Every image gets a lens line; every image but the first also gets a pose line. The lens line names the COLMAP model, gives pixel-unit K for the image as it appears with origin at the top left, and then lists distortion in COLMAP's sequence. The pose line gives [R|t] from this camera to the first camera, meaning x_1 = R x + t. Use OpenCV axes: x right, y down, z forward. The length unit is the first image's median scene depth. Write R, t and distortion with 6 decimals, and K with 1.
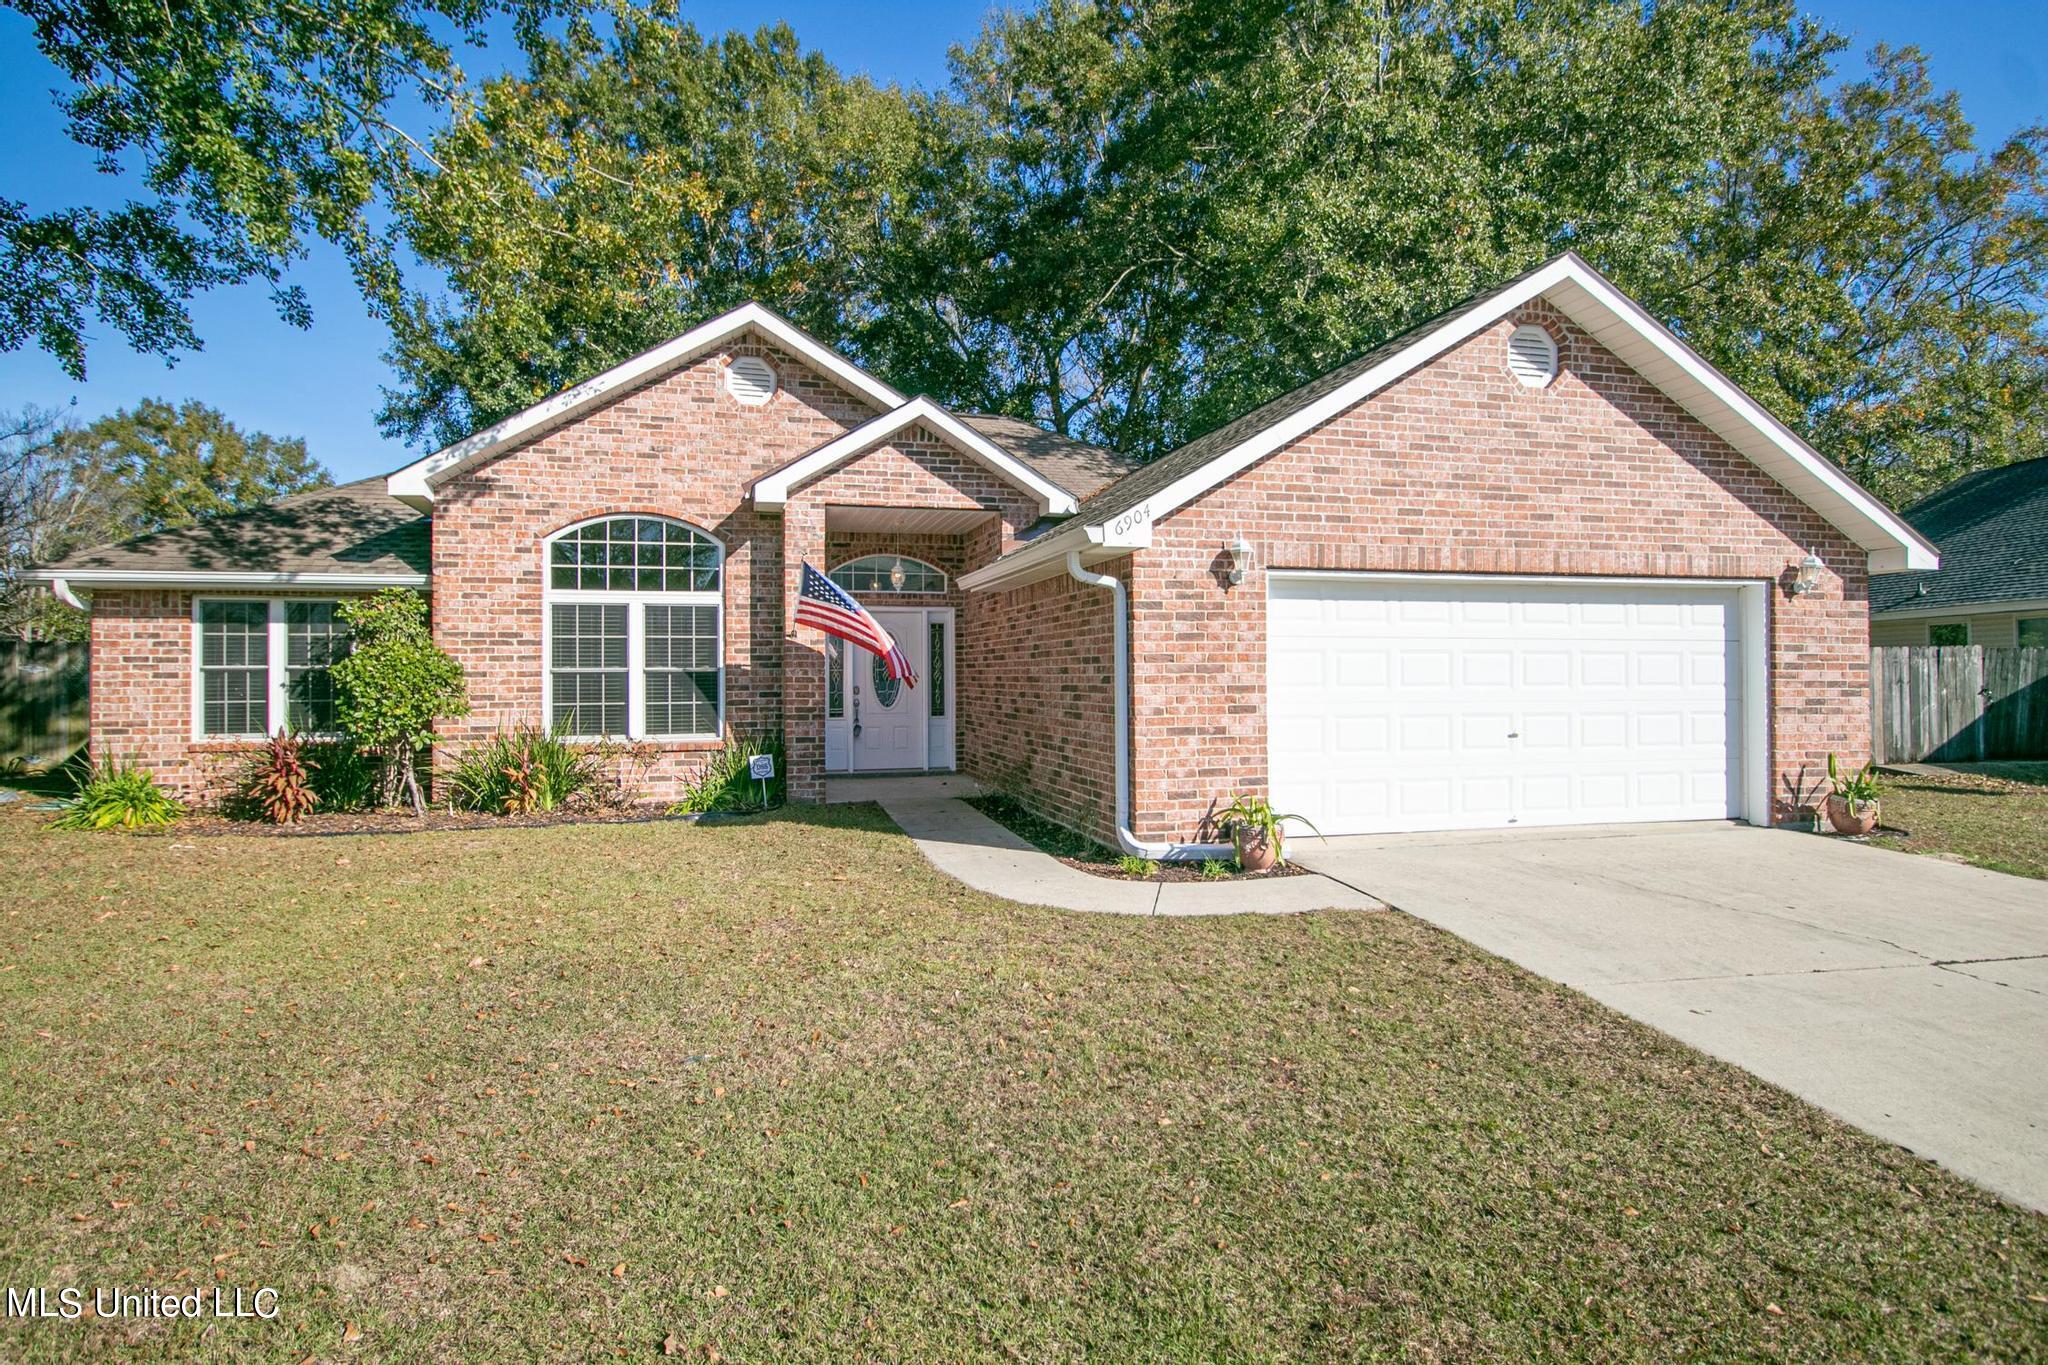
lens RADIAL K [[1099.5, 0, 1015.4], [0, 1099.5, 680.8], [0, 0, 1]] dist [-0.004416, -0.006128]
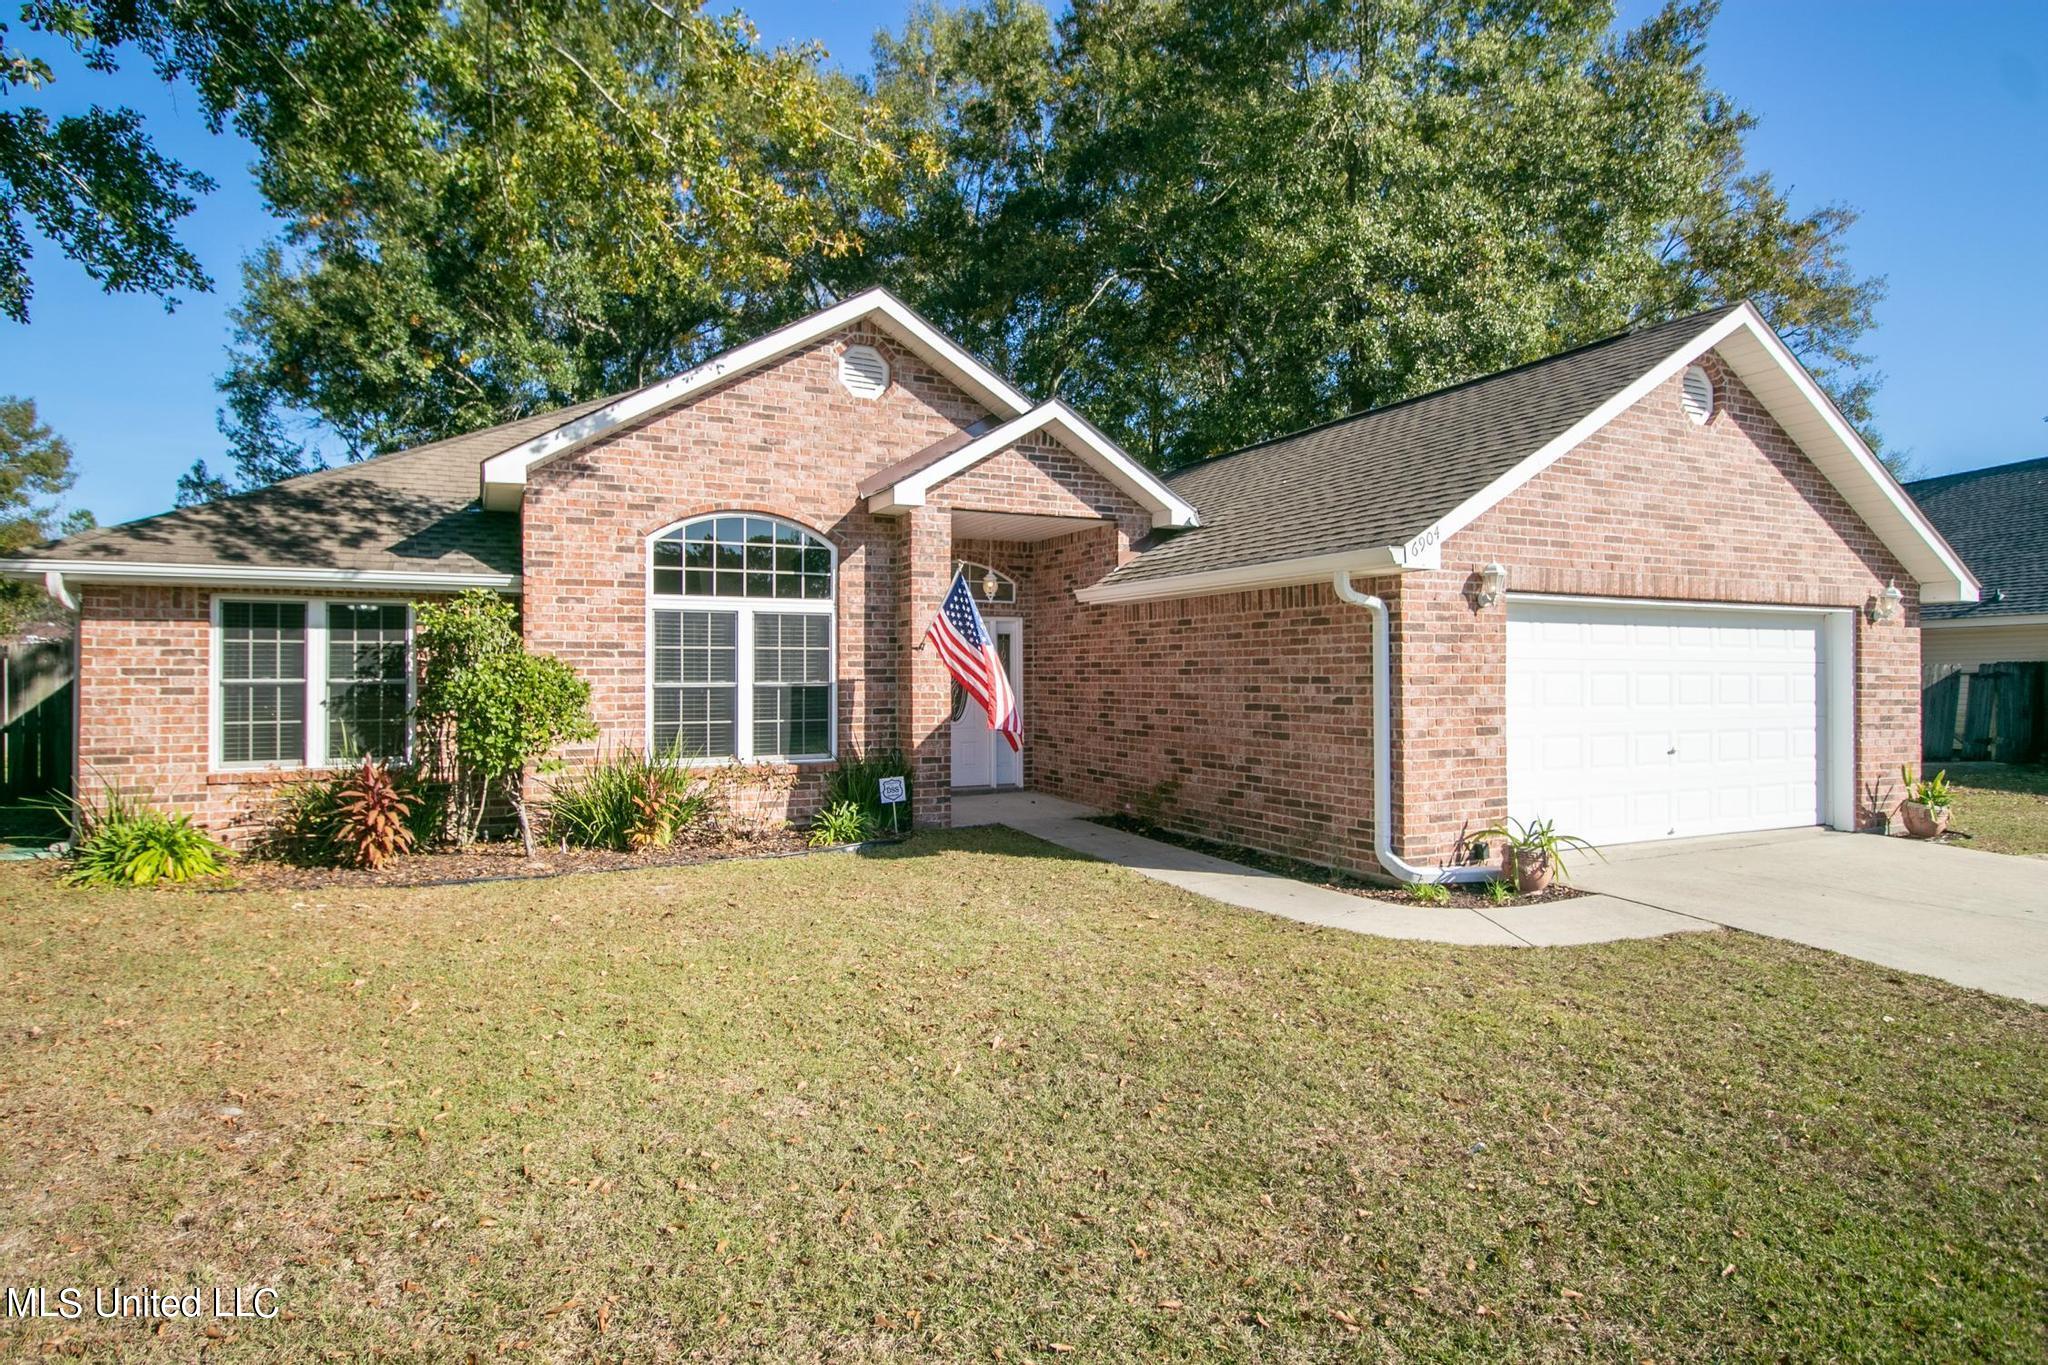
lens RADIAL K [[1099.5, 0, 1022.7], [0, 1099.5, 681.9], [0, 0, 1]] dist [-0.004416, -0.006128]
pose [[0.980717, 0.003088, 0.195410, -0.314329], [-0.003117, 0.999995, -0.000159, -0.013539], [-0.195410, -0.000453, 0.980722, 0.073377]]
